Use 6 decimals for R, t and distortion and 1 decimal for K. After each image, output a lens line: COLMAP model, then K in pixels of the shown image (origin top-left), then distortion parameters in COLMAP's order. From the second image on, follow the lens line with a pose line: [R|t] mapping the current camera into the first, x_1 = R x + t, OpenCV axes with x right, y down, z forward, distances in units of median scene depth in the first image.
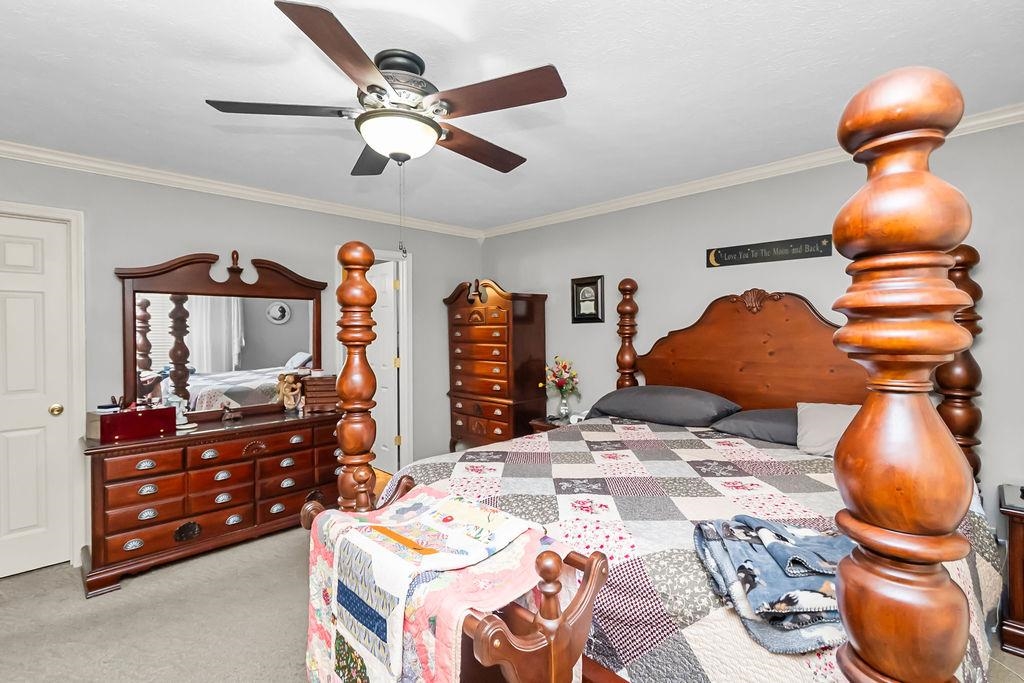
lens RADIAL K [[464.3, 0, 511.3], [0, 464.3, 336.9], [0, 0, 1]] dist [0.000305, -0.000026]
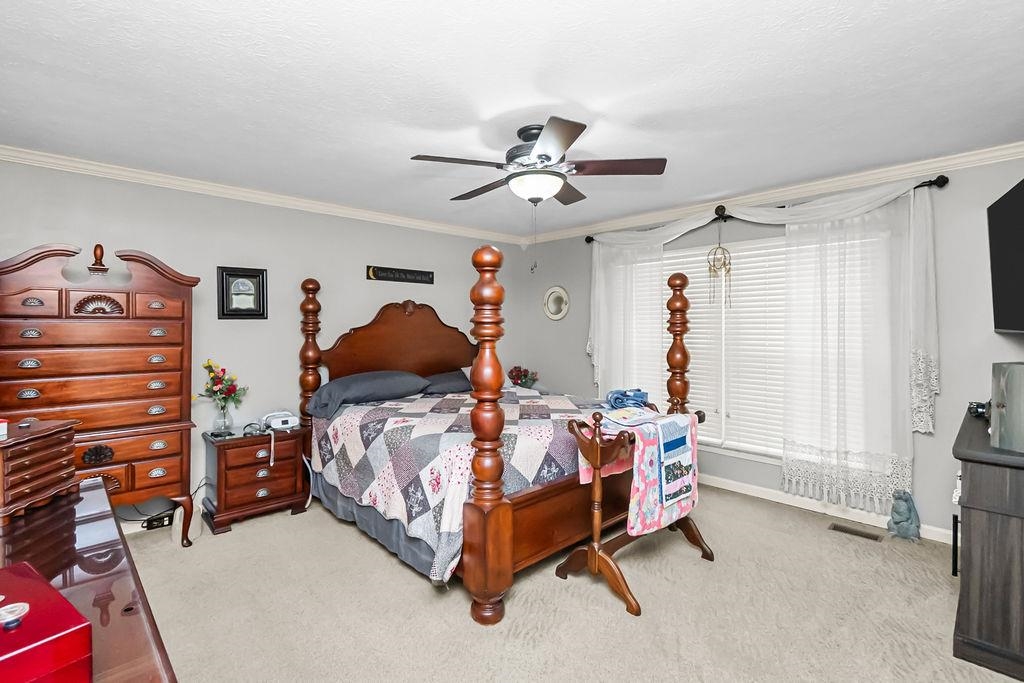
lens RADIAL K [[464.3, 0, 511.1], [0, 464.3, 334.2], [0, 0, 1]] dist [0.000305, -0.000026]
pose [[0.029937, -0.012141, 0.999478, -0.801245], [0.015059, 0.999818, 0.011695, -0.004403], [-0.999438, 0.014701, 0.030114, 0.514600]]
